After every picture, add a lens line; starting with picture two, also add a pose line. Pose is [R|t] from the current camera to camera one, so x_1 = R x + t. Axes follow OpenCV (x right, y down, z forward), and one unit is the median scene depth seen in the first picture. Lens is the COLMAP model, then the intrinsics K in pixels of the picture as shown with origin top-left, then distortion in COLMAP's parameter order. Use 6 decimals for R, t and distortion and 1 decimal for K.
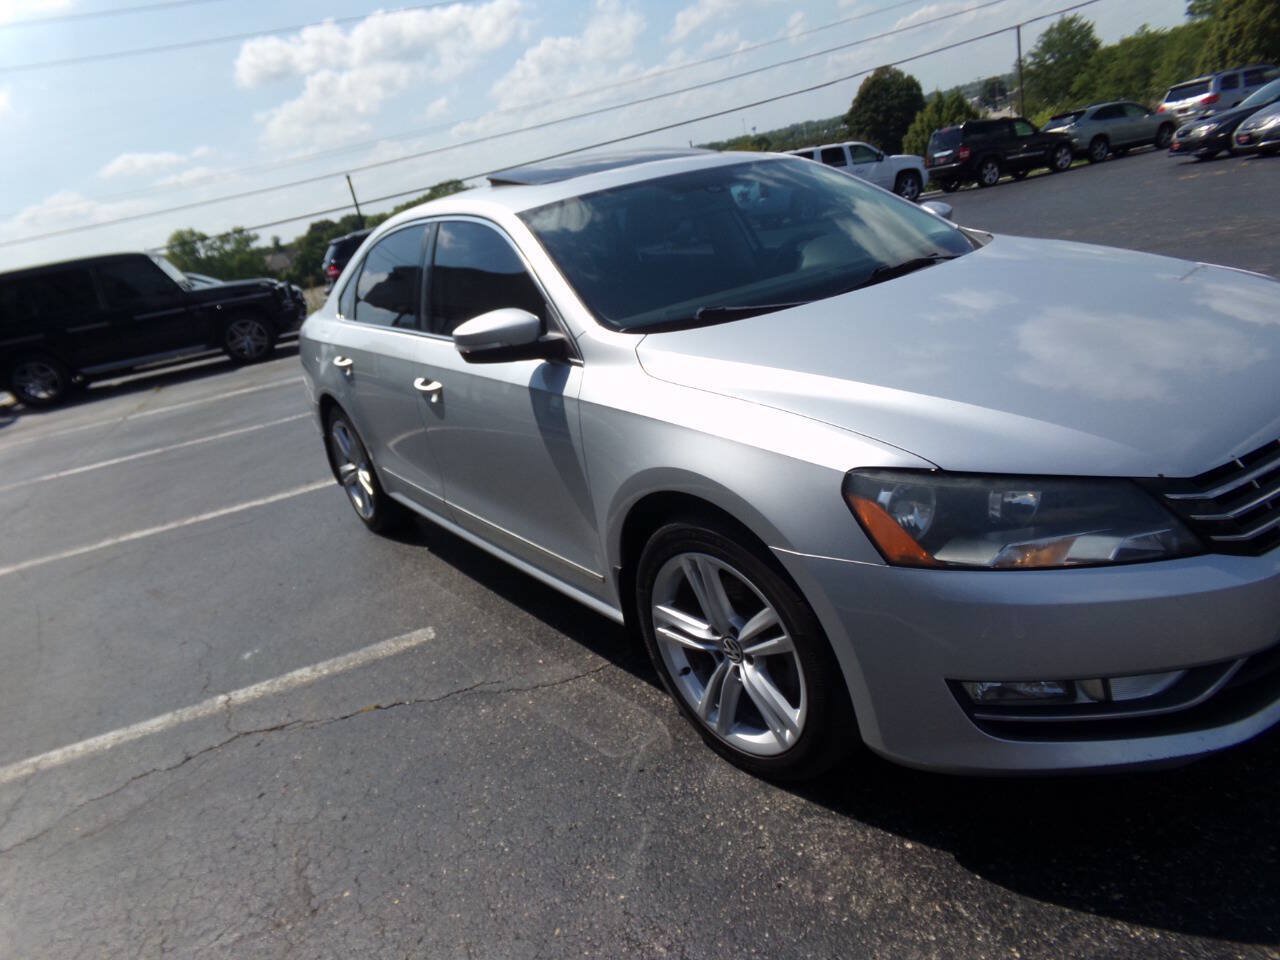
lens RADIAL K [[898.3, 0, 633.1], [0, 898.3, 476.1], [0, 0, 1]] dist [0.010710, 0.020484]
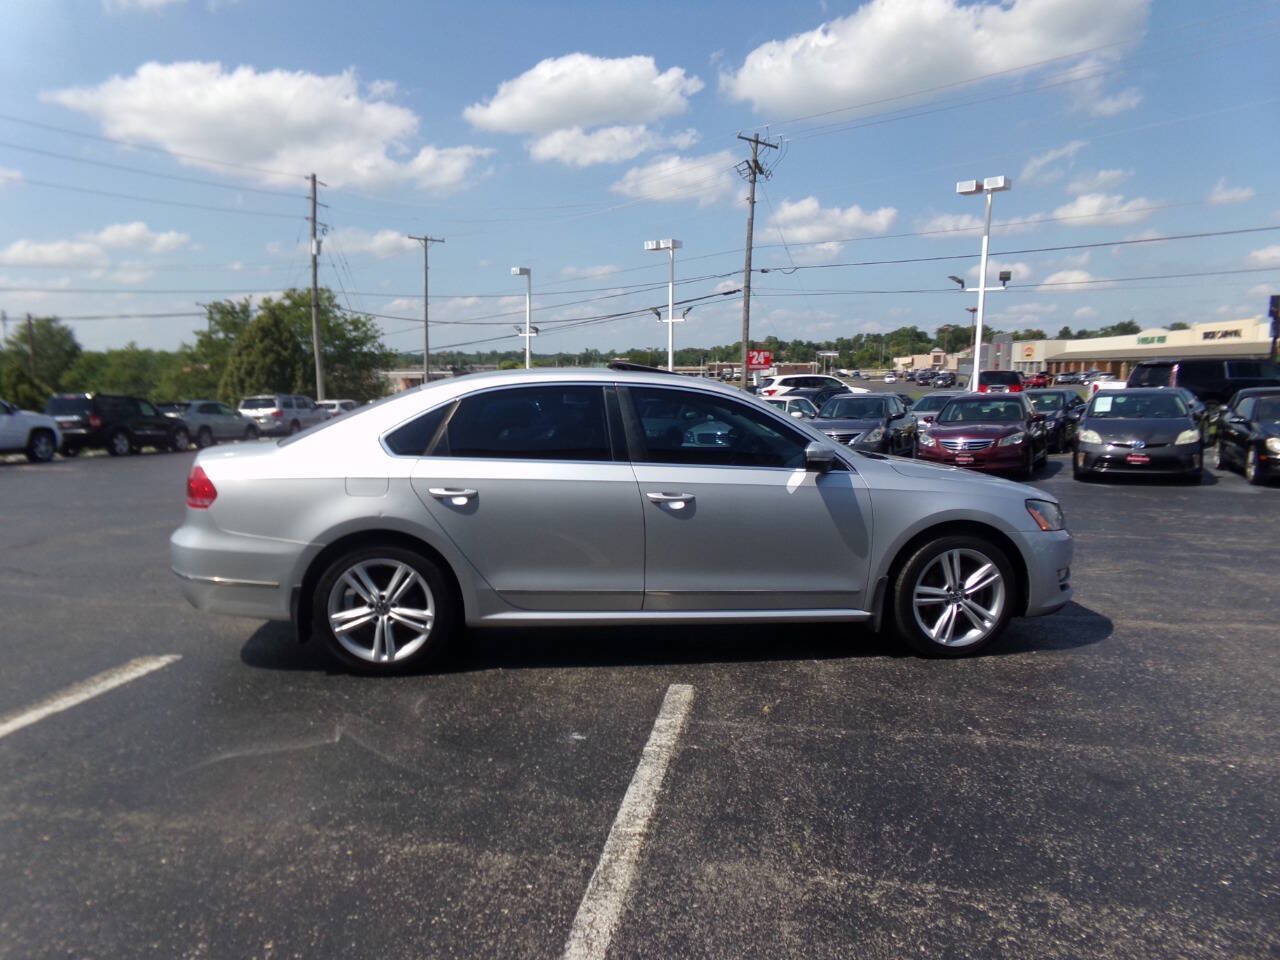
lens RADIAL K [[898.3, 0, 633.1], [0, 898.3, 476.1], [0, 0, 1]] dist [0.010710, 0.020484]
pose [[0.475926, 0.102083, 0.873541, -0.829820], [0.184265, 0.959623, -0.212534, 0.086157], [-0.859965, 0.262113, 0.437899, 0.249051]]
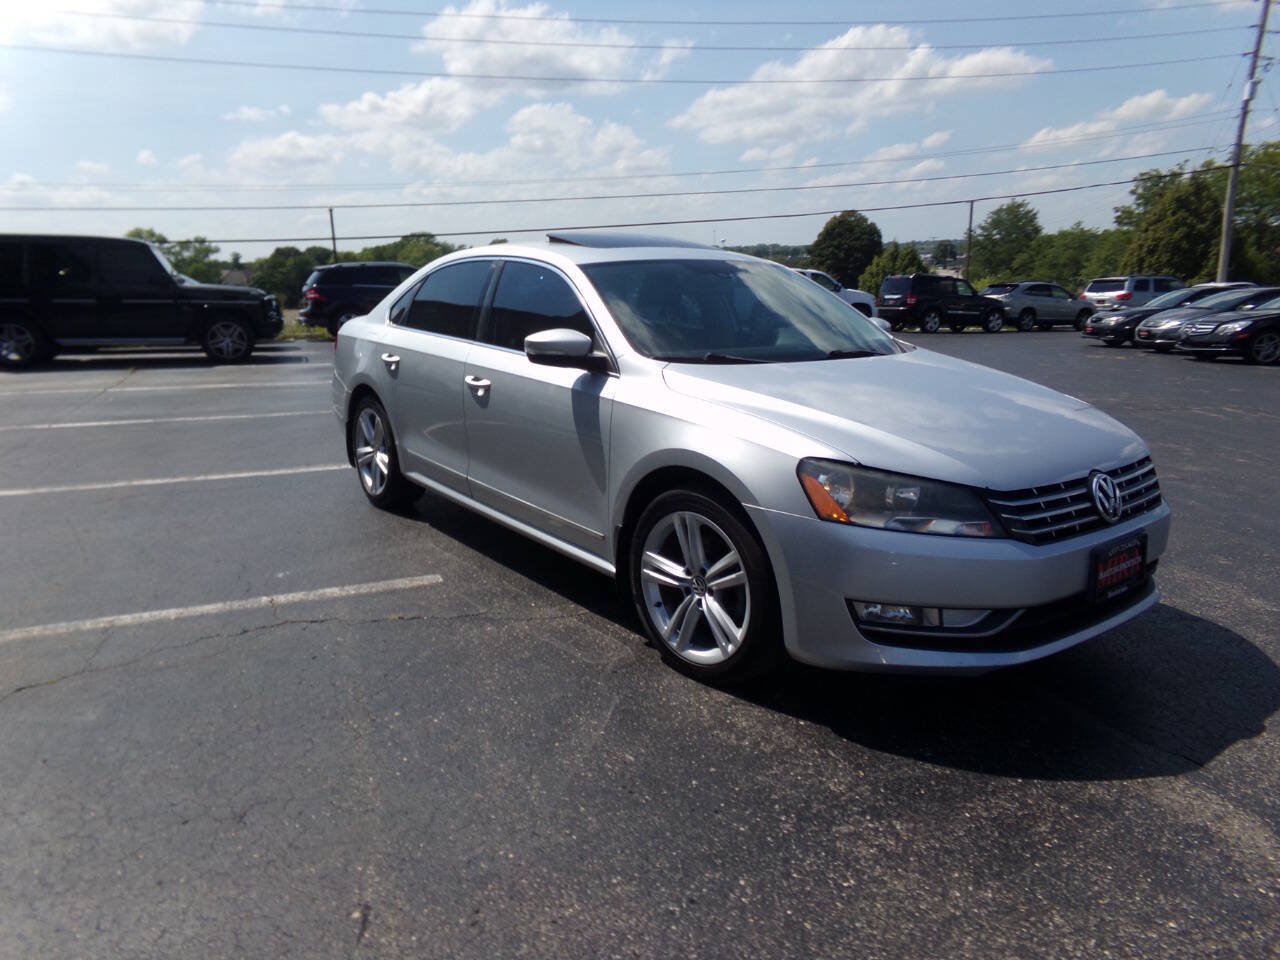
lens RADIAL K [[898.3, 0, 633.1], [0, 898.3, 476.1], [0, 0, 1]] dist [0.010710, 0.020484]
pose [[0.982029, 0.172572, 0.076408, -0.048551], [-0.164698, 0.981306, -0.099564, 0.068447], [-0.092162, 0.085191, 0.992093, -0.153852]]
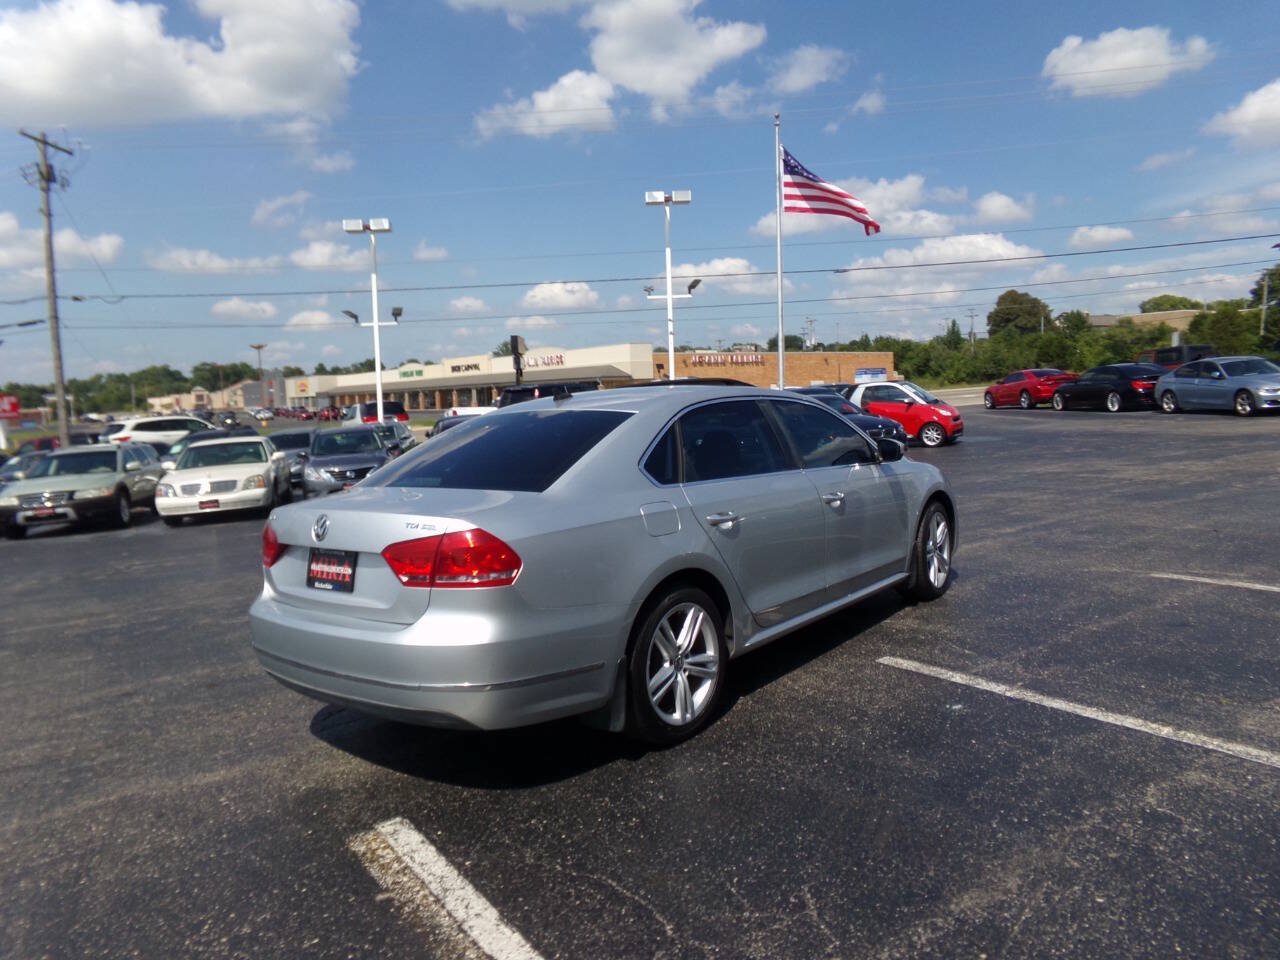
lens RADIAL K [[894.7, 0, 635.7], [0, 894.7, 481.7], [0, 0, 1]] dist [-0.039579, 0.073746]
pose [[-0.285521, 0.119657, 0.950873, -0.878064], [0.404848, 0.914361, 0.006502, -0.149235], [-0.868663, 0.386816, -0.309512, 0.985584]]
